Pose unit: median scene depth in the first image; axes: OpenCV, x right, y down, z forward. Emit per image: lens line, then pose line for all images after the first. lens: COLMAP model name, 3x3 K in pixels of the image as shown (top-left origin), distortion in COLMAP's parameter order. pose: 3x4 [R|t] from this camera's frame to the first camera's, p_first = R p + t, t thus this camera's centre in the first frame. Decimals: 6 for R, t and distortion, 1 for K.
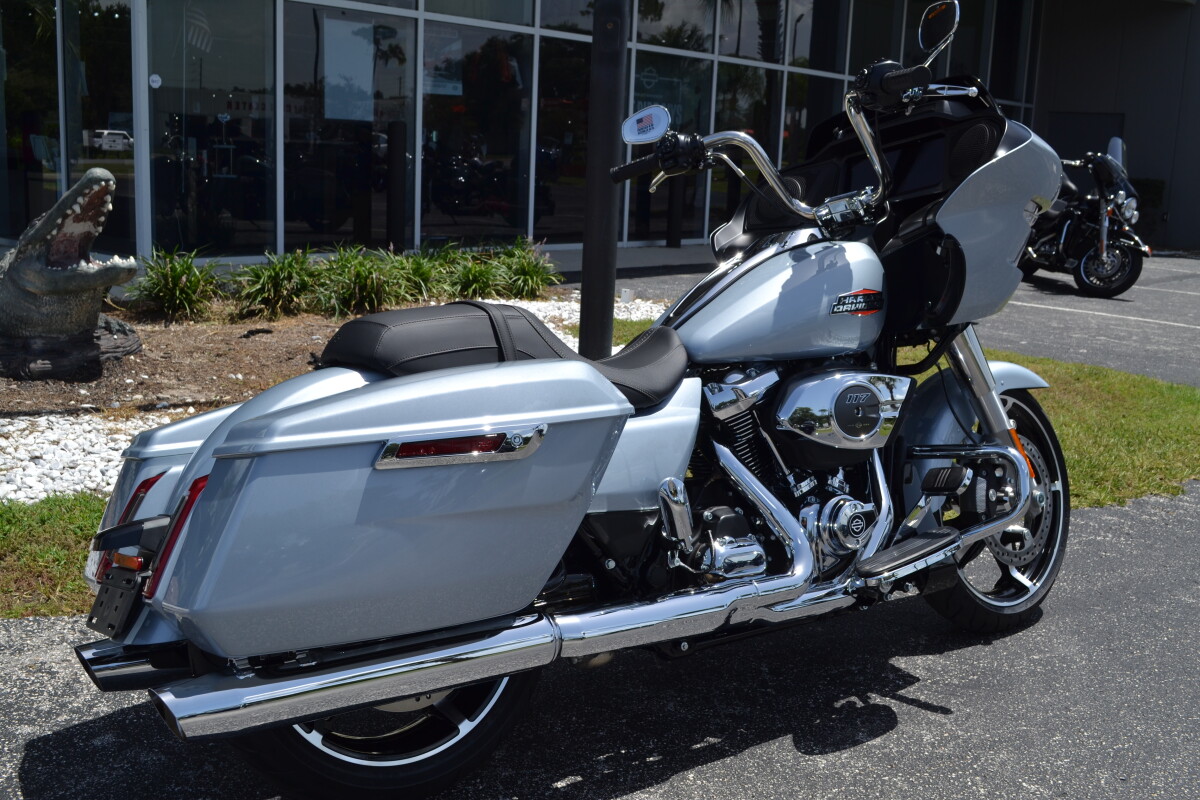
lens RADIAL K [[1243.6, 0, 599.8], [0, 1243.6, 399.5], [0, 0, 1]] dist [-0.016332, 0.000000]
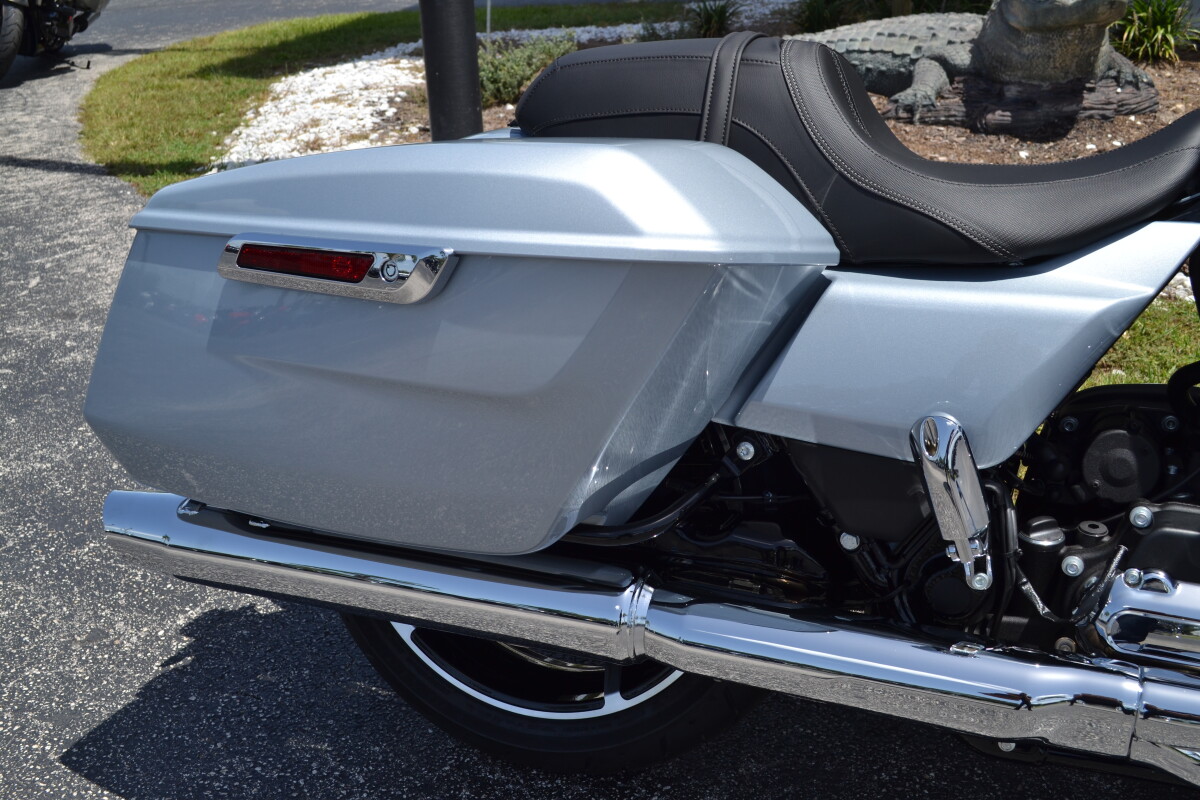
lens RADIAL K [[1343.5, 0, 600.0], [0, 1343.5, 401.1], [0, 0, 1]] dist [-0.001338, 0.000000]
pose [[0.561874, 0.248094, -0.789143, 0.161934], [-0.106886, 0.967744, 0.228140, -0.019599], [0.820289, -0.043838, 0.570267, 0.240652]]
